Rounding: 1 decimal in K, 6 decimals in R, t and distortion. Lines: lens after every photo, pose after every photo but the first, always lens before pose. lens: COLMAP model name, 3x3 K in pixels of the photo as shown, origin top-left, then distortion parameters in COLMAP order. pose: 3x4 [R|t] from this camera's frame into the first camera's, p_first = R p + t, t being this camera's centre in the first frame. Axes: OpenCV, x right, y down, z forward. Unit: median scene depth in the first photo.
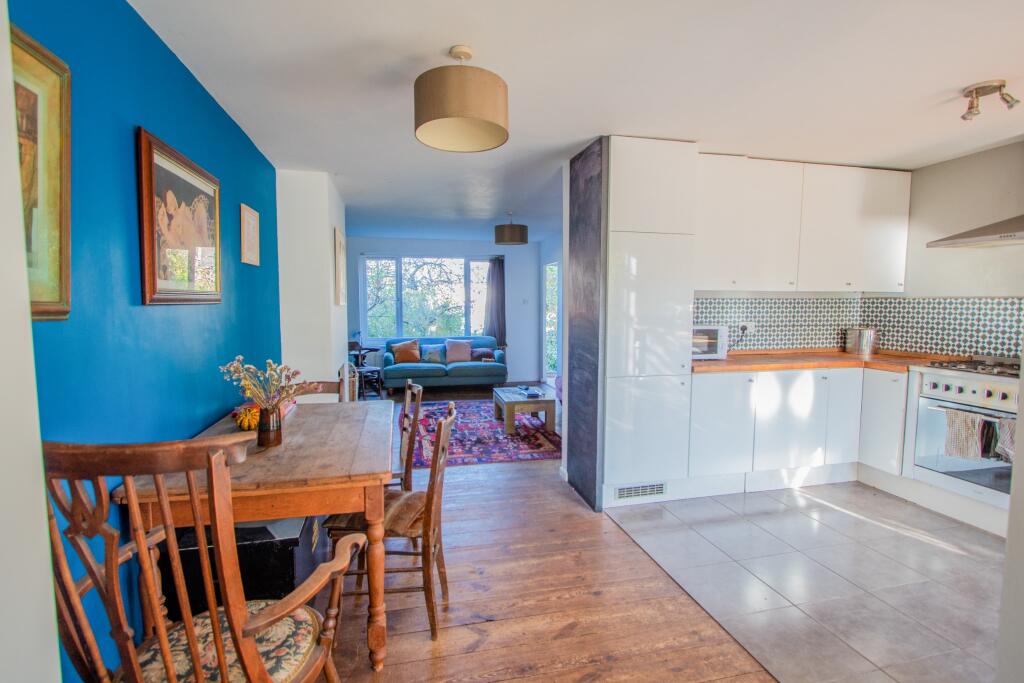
lens RADIAL K [[500.9, 0, 517.9], [0, 500.9, 346.1], [0, 0, 1]] dist [-0.001429, 0.000156]
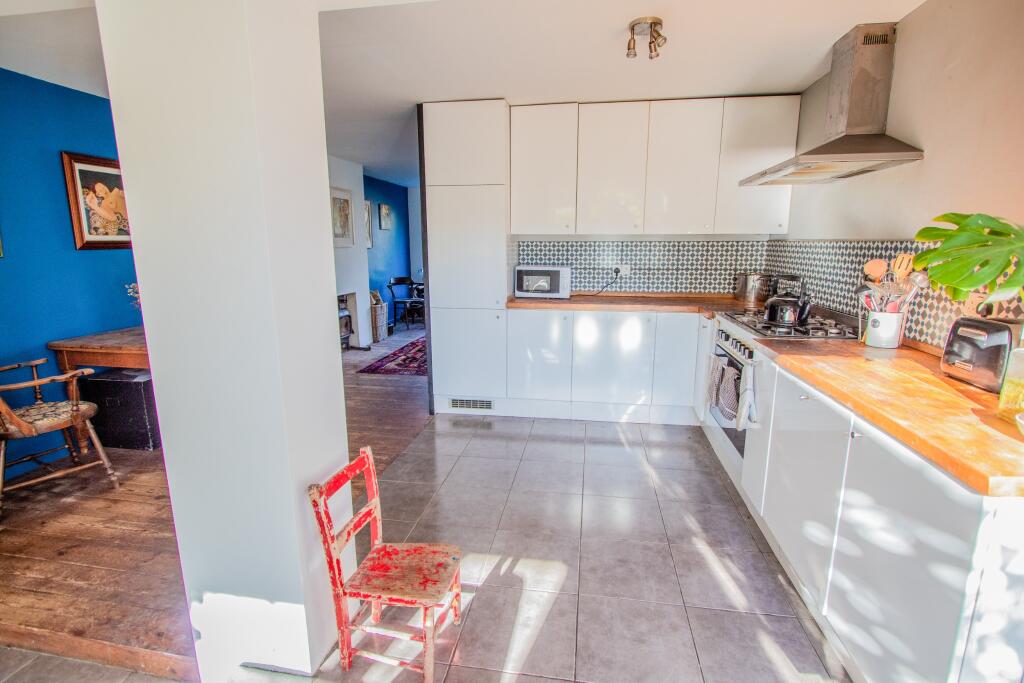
lens RADIAL K [[488.0, 0, 512.0], [0, 488.0, 341.5], [0, 0, 1]] dist [-0.001402, 0.000049]
pose [[0.920203, 0.074251, -0.384334, 0.710346], [-0.032717, 0.992998, 0.113507, 0.002550], [0.390071, -0.091875, 0.916190, -0.023898]]
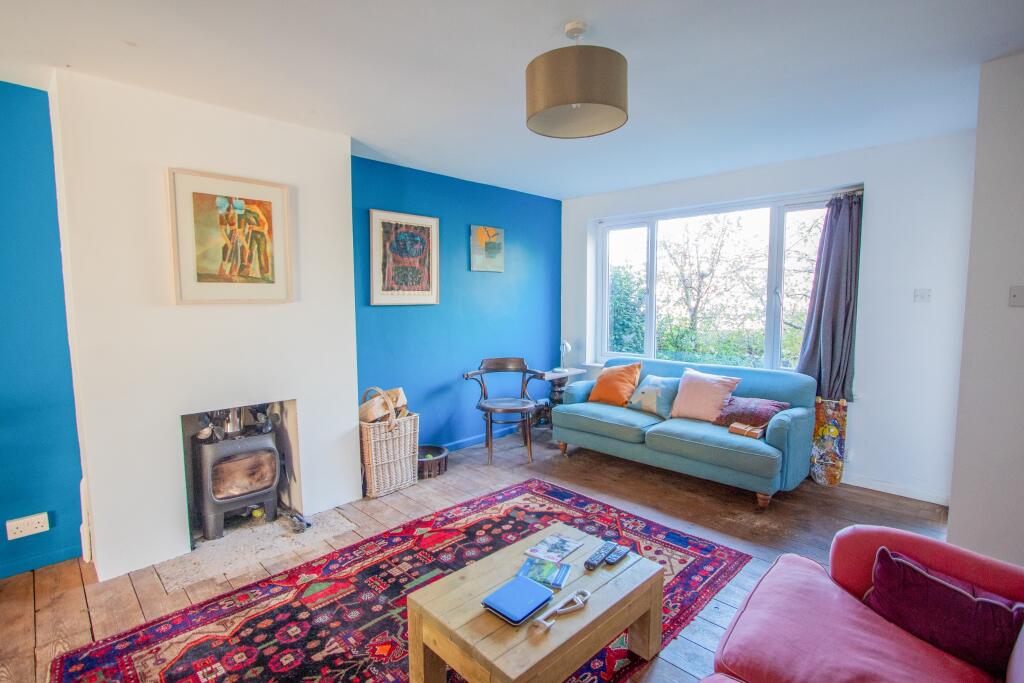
lens RADIAL K [[500.9, 0, 517.9], [0, 500.9, 346.1], [0, 0, 1]] dist [-0.001429, 0.000156]
pose [[0.543230, 0.081669, -0.835602, 0.411637], [-0.072219, 0.996114, 0.050406, -0.113106], [0.836472, 0.032965, 0.547017, 1.252740]]
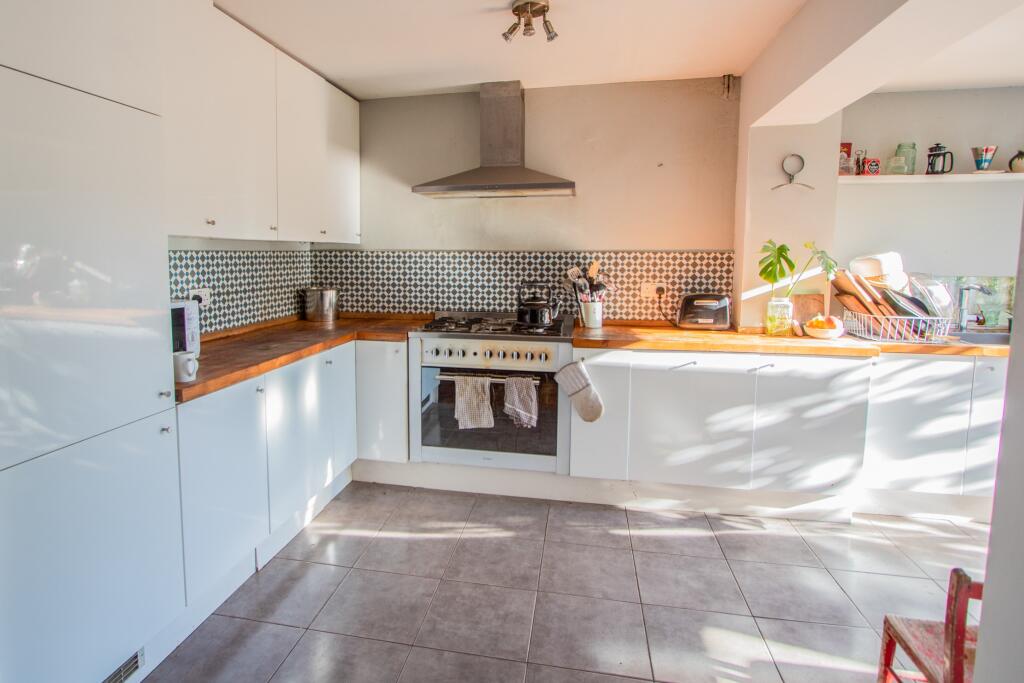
lens RADIAL K [[534.2, 0, 469.9], [0, 534.2, 309.4], [0, 0, 1]] dist [-0.069480, -0.000424]
pose [[0.421362, -0.090158, 0.902400, 0.024044], [0.076558, 0.995031, 0.063665, -0.042594], [-0.903655, 0.042260, 0.426171, 0.478903]]
